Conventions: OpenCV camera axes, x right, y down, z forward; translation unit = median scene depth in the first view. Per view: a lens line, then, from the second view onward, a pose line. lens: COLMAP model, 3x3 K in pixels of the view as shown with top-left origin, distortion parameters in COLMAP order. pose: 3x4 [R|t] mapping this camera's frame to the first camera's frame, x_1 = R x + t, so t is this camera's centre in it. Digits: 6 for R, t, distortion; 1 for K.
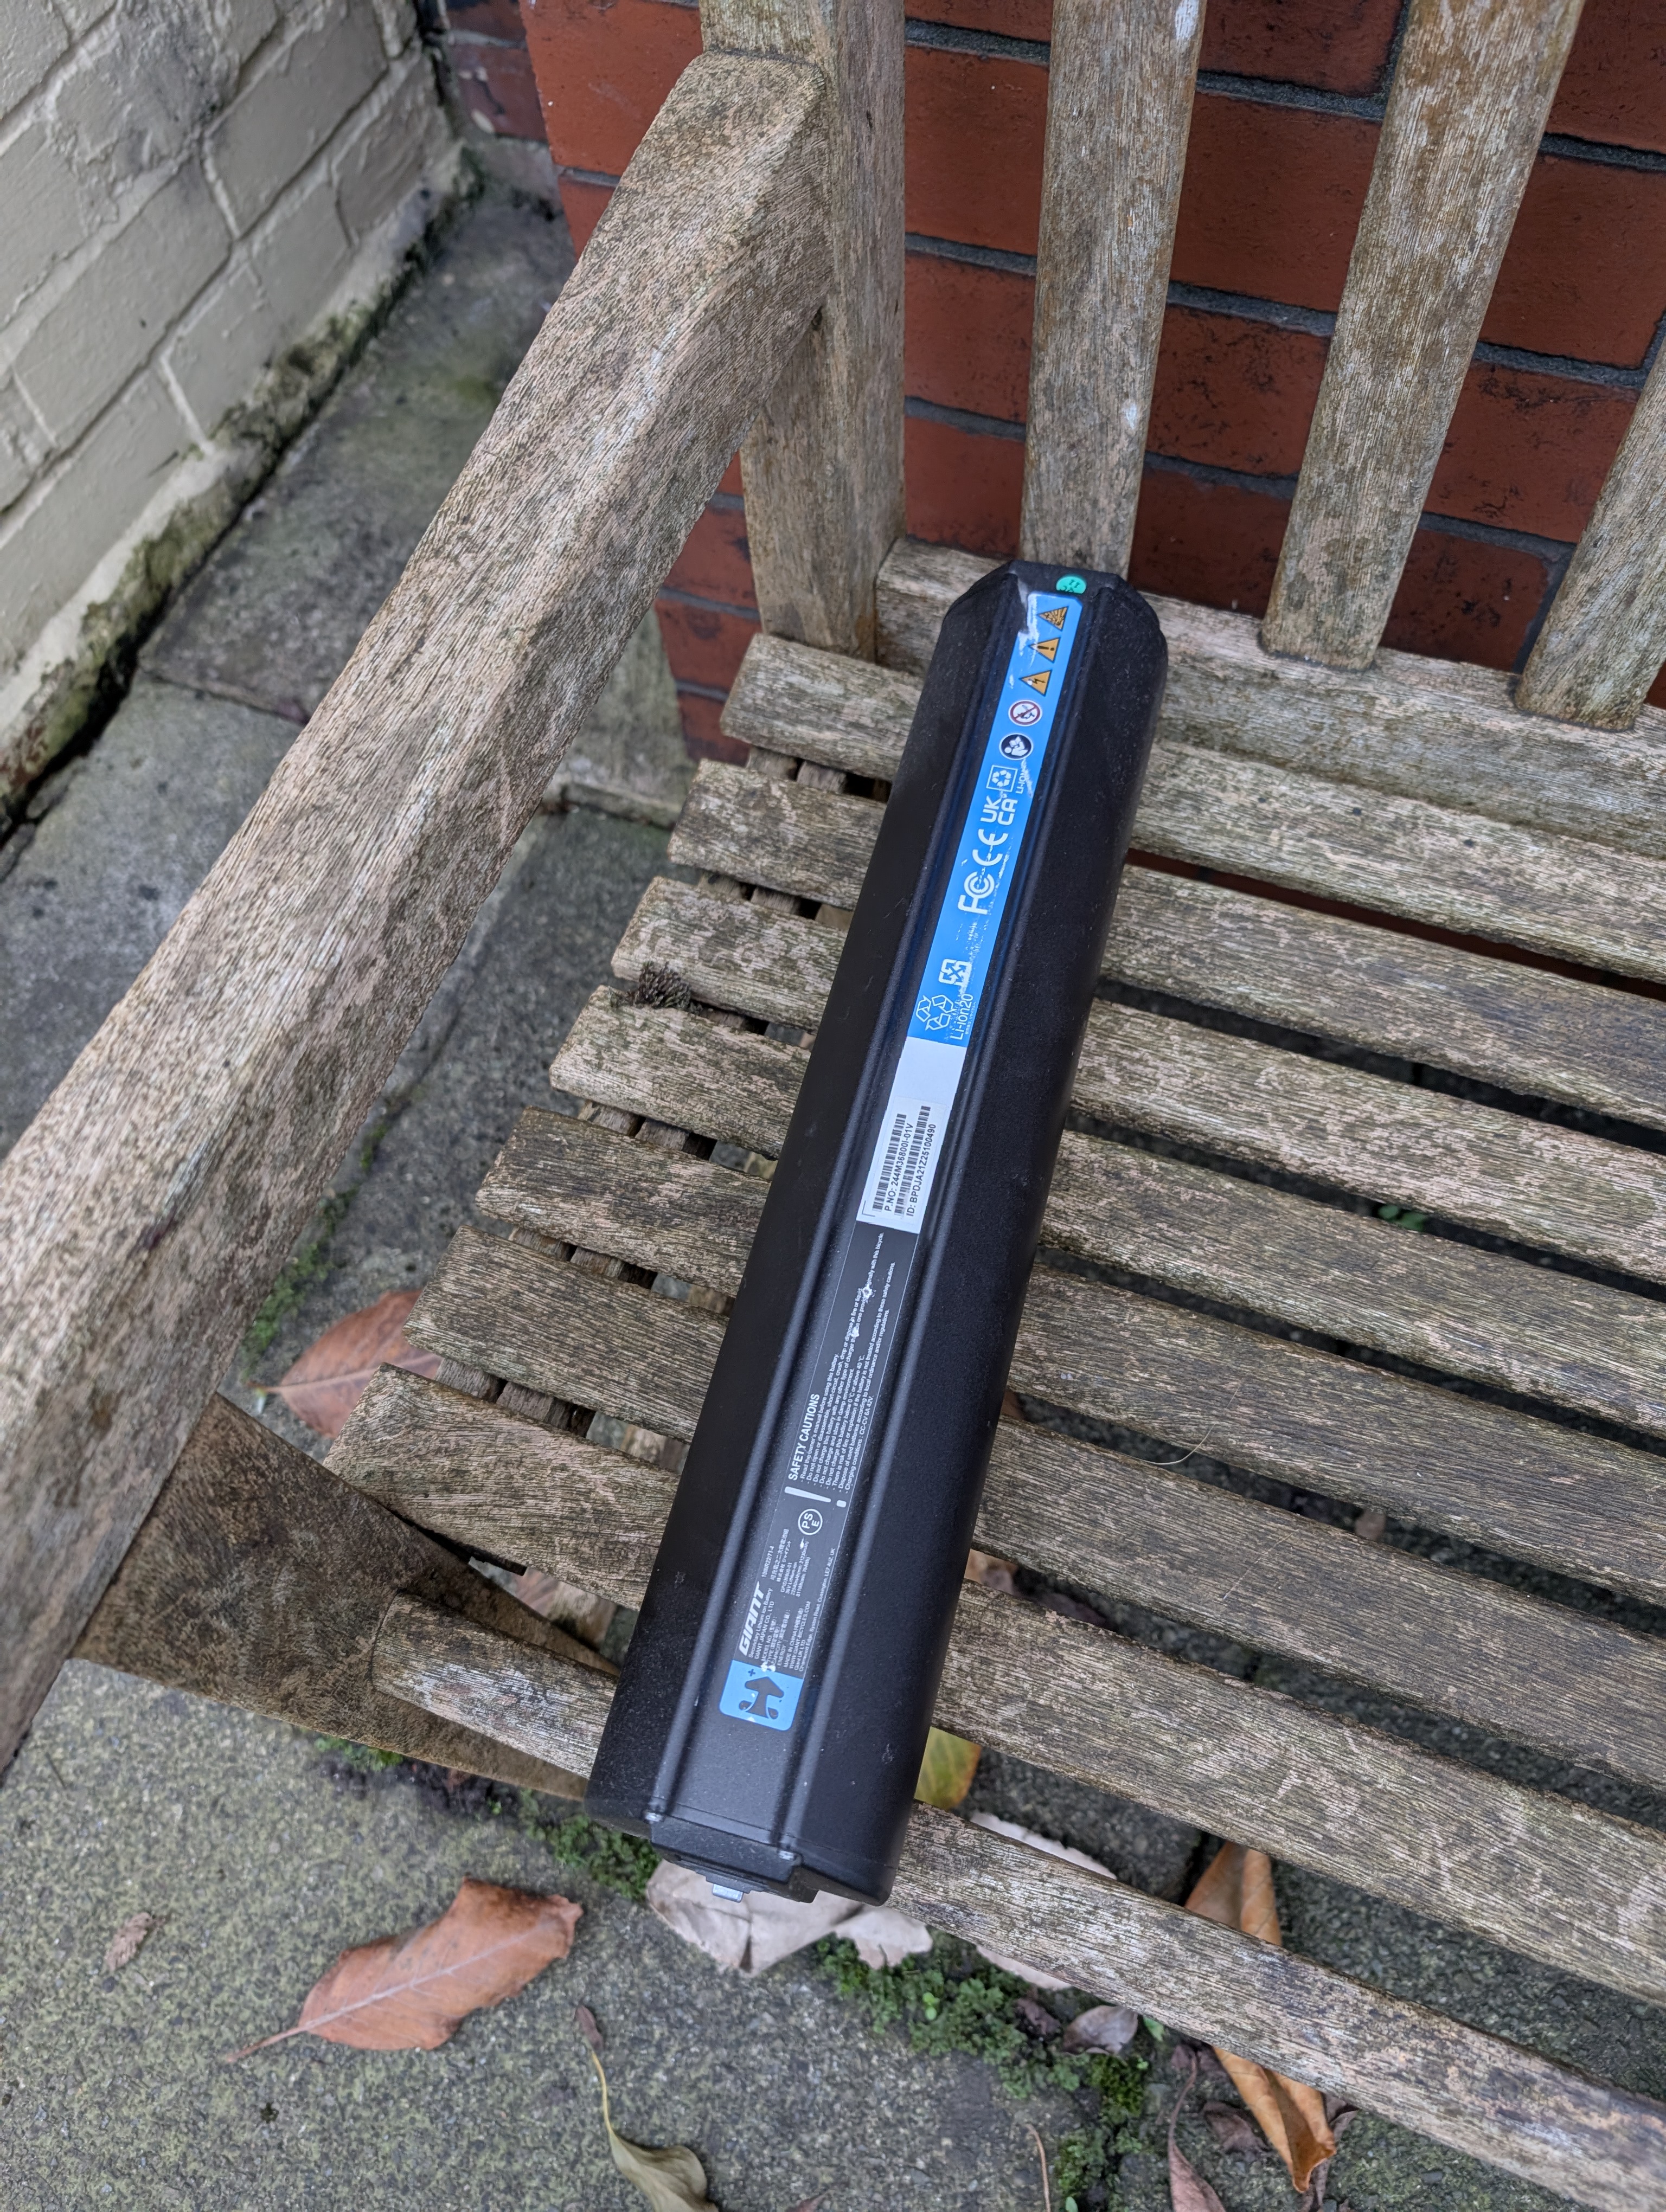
lens RADIAL K [[1597.5, 0, 836.1], [0, 1597.5, 1112.1], [0, 0, 1]] dist [0.012194, -0.009281]
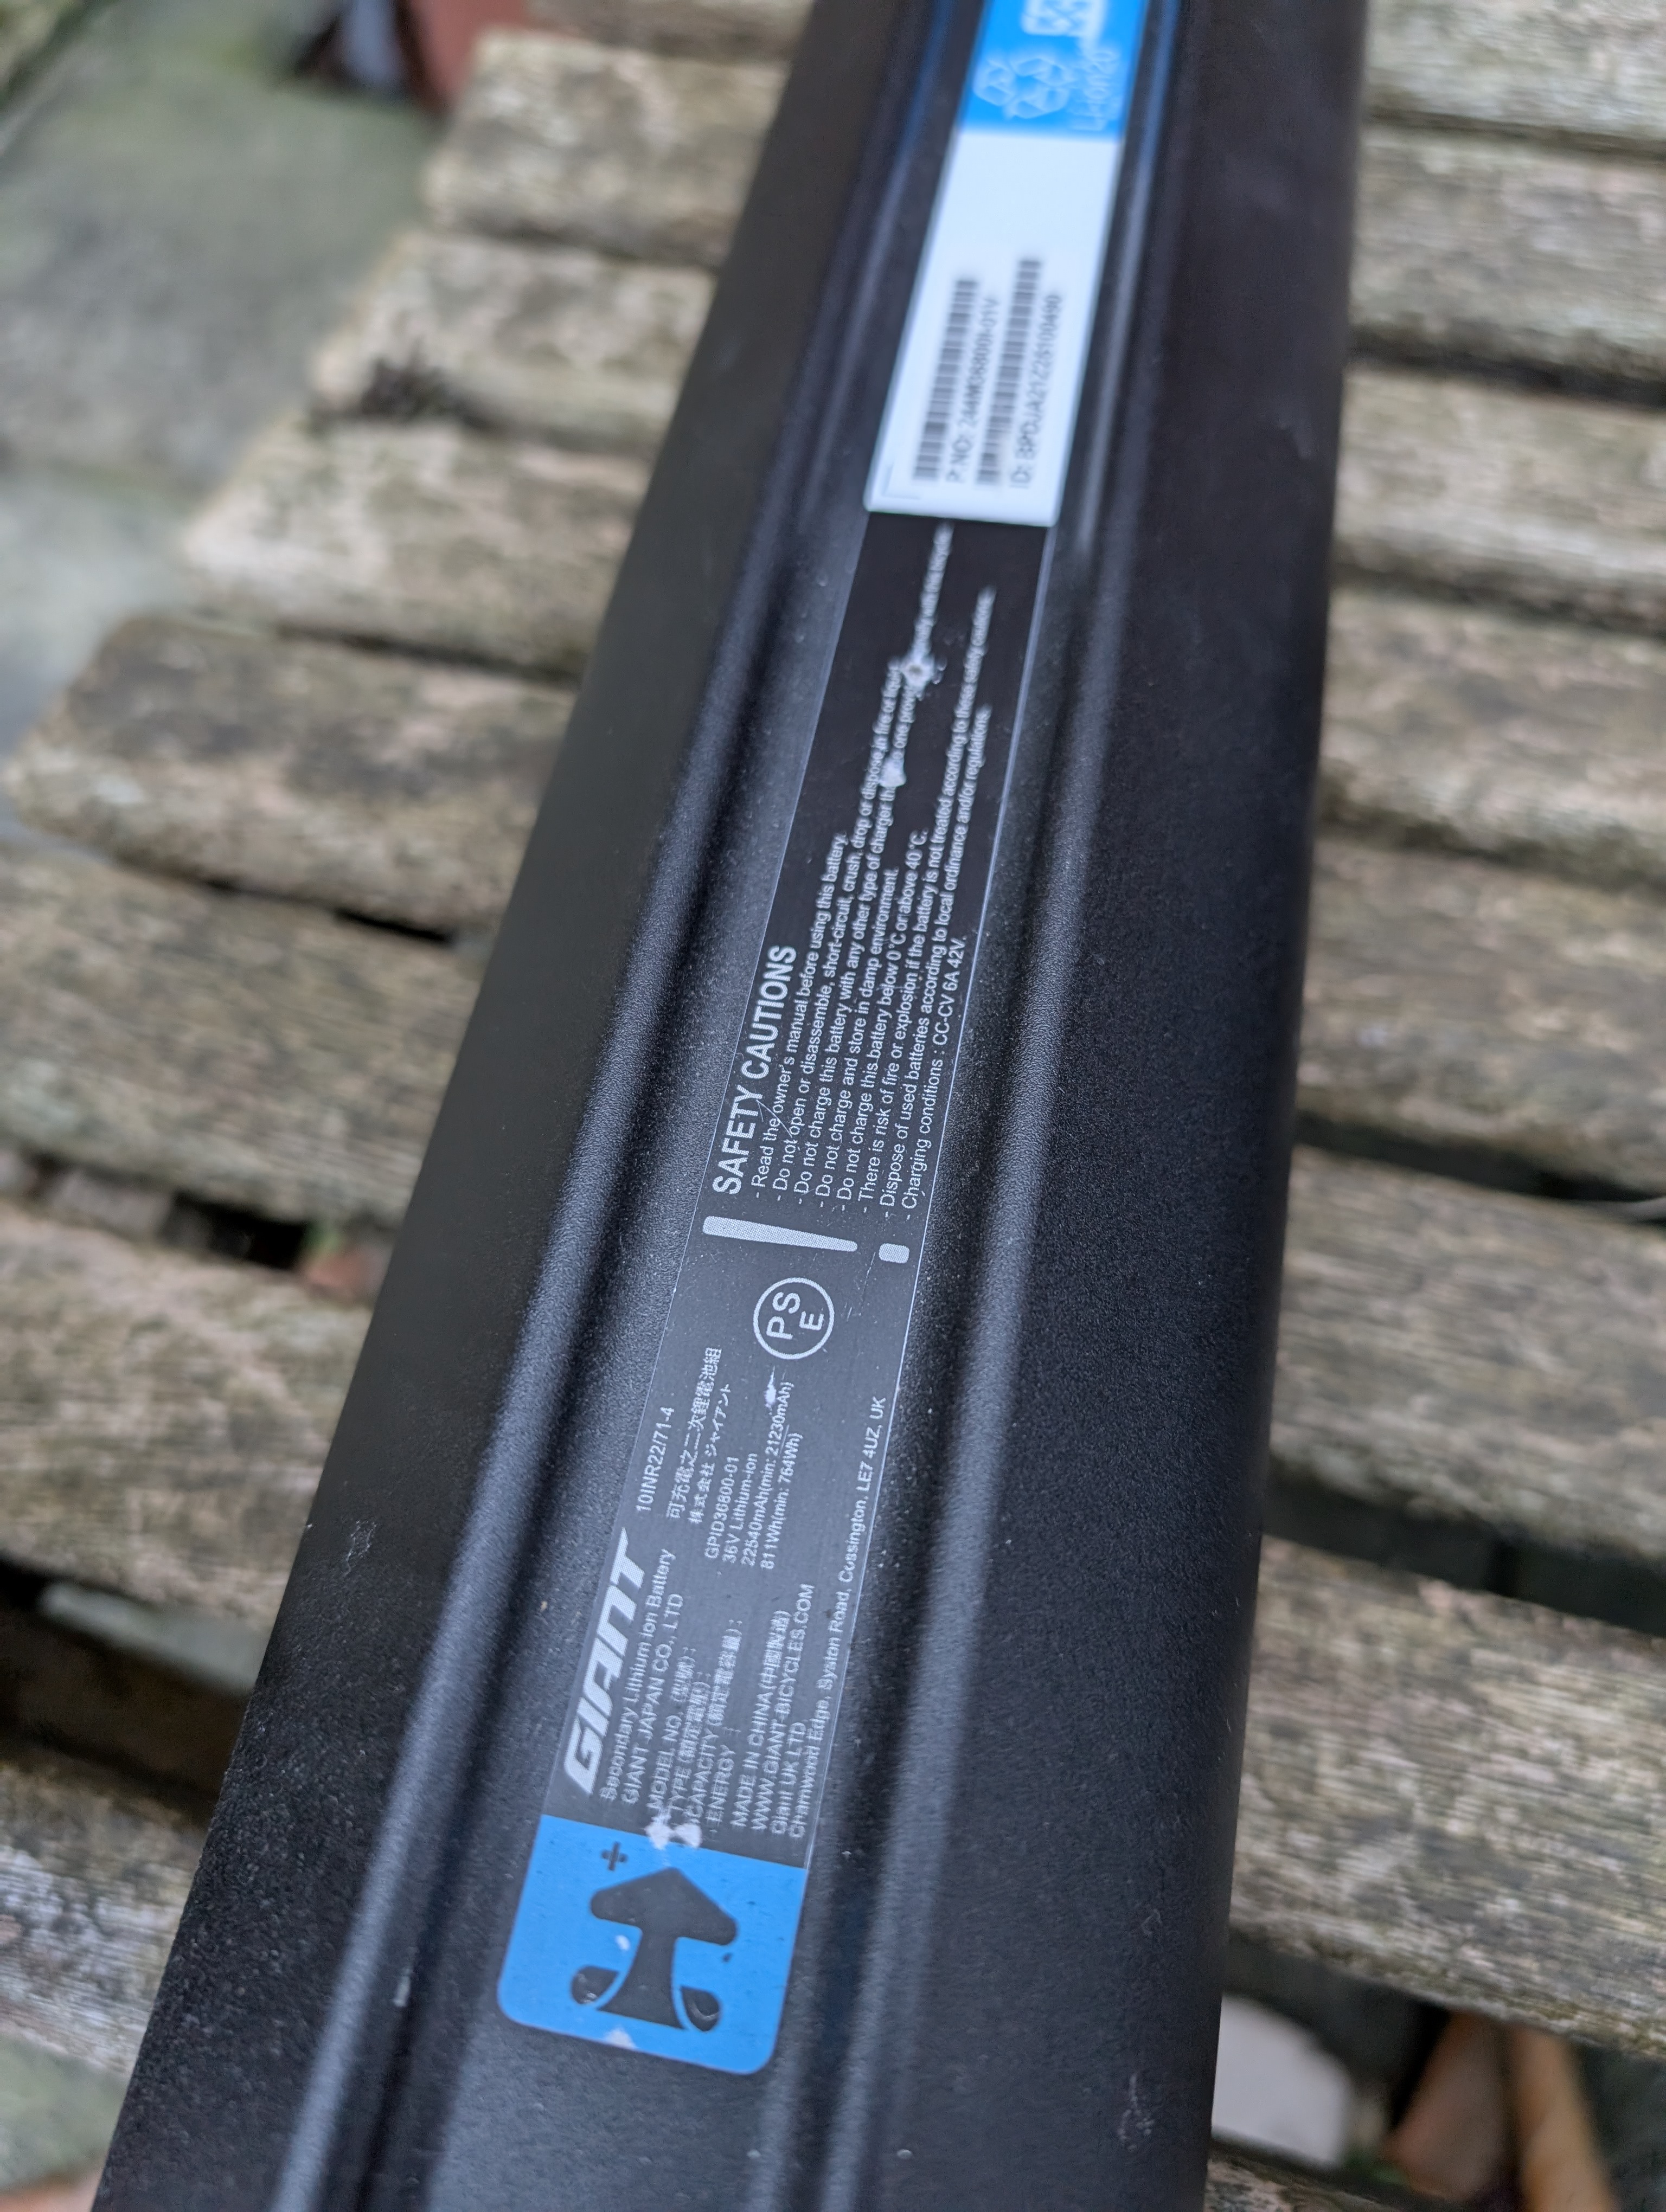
lens RADIAL K [[1776.0, 0, 867.6], [0, 1776.0, 1099.6], [0, 0, 1]] dist [-0.102524, 0.139001]
pose [[0.996663, -0.059478, 0.055900, -0.016556], [0.059864, 0.998193, -0.005267, 0.196272], [-0.055485, 0.008596, 0.998422, 0.606413]]
